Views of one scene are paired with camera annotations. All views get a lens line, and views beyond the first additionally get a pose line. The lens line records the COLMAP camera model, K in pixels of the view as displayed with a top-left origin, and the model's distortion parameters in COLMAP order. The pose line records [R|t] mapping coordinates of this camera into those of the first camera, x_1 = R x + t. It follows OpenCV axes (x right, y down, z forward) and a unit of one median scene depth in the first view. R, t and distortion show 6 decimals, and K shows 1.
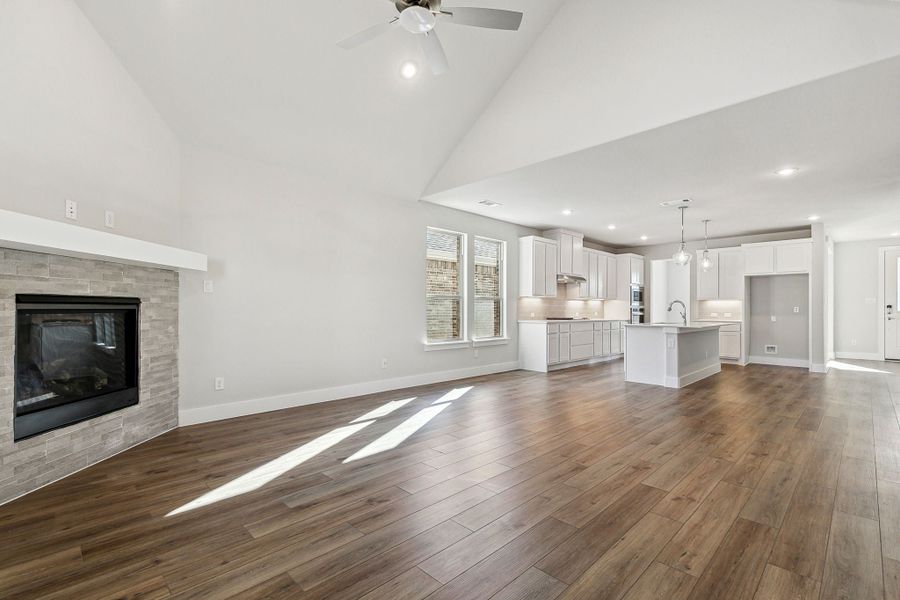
lens RADIAL K [[406.6, 0, 451.5], [0, 406.6, 310.0], [0, 0, 1]] dist [0.005463, 0.000301]
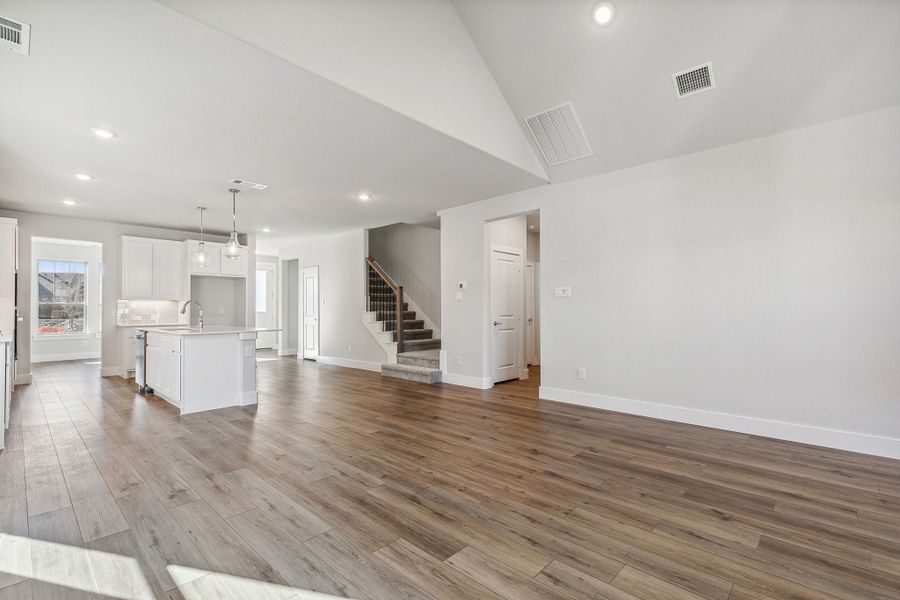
lens RADIAL K [[406.6, 0, 451.5], [0, 406.6, 310.0], [0, 0, 1]] dist [0.005463, 0.000301]
pose [[-0.043606, -0.003090, 0.999044, -0.550493], [0.006076, 0.999976, 0.003358, -0.008182], [-0.999030, 0.006217, -0.043587, 1.089528]]
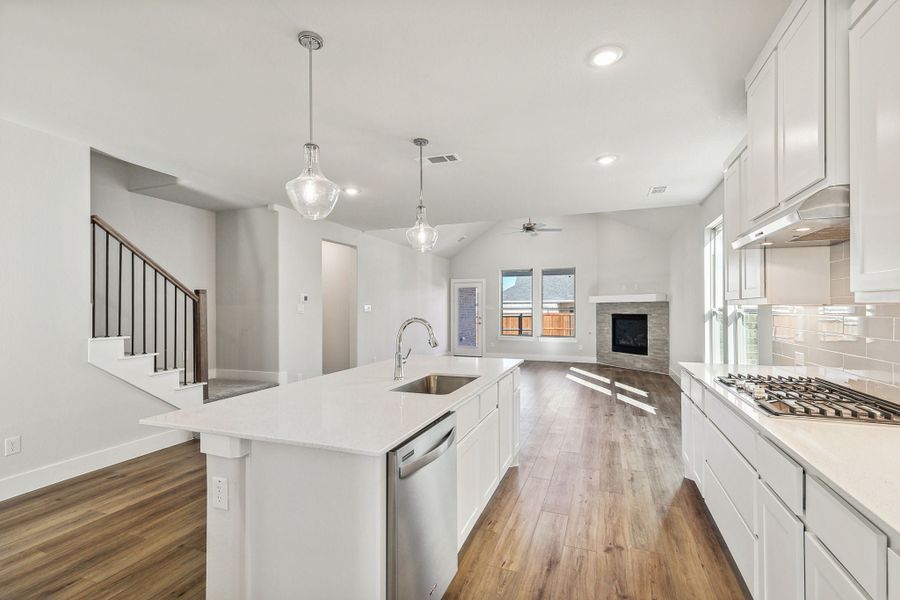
lens RADIAL K [[397.3, 0, 465.6], [0, 397.3, 306.2], [0, 0, 1]] dist [0.002674, 0.000248]
pose [[-0.896796, -0.001979, -0.442439, 1.372149], [0.000374, 0.999986, -0.005230, -0.068054], [0.442444, -0.004856, -0.896783, 2.742432]]
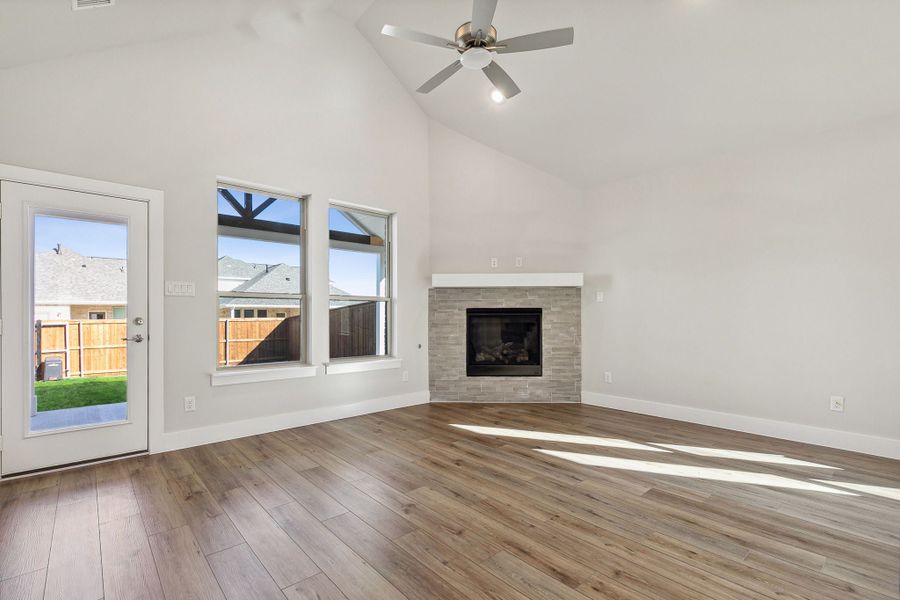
lens RADIAL K [[406.6, 0, 451.5], [0, 406.6, 310.0], [0, 0, 1]] dist [0.005463, 0.000301]
pose [[-0.046840, -0.011412, -0.998837, 0.795092], [-0.000963, 0.999935, -0.011379, -0.004075], [0.998902, 0.000429, -0.046848, 0.730567]]
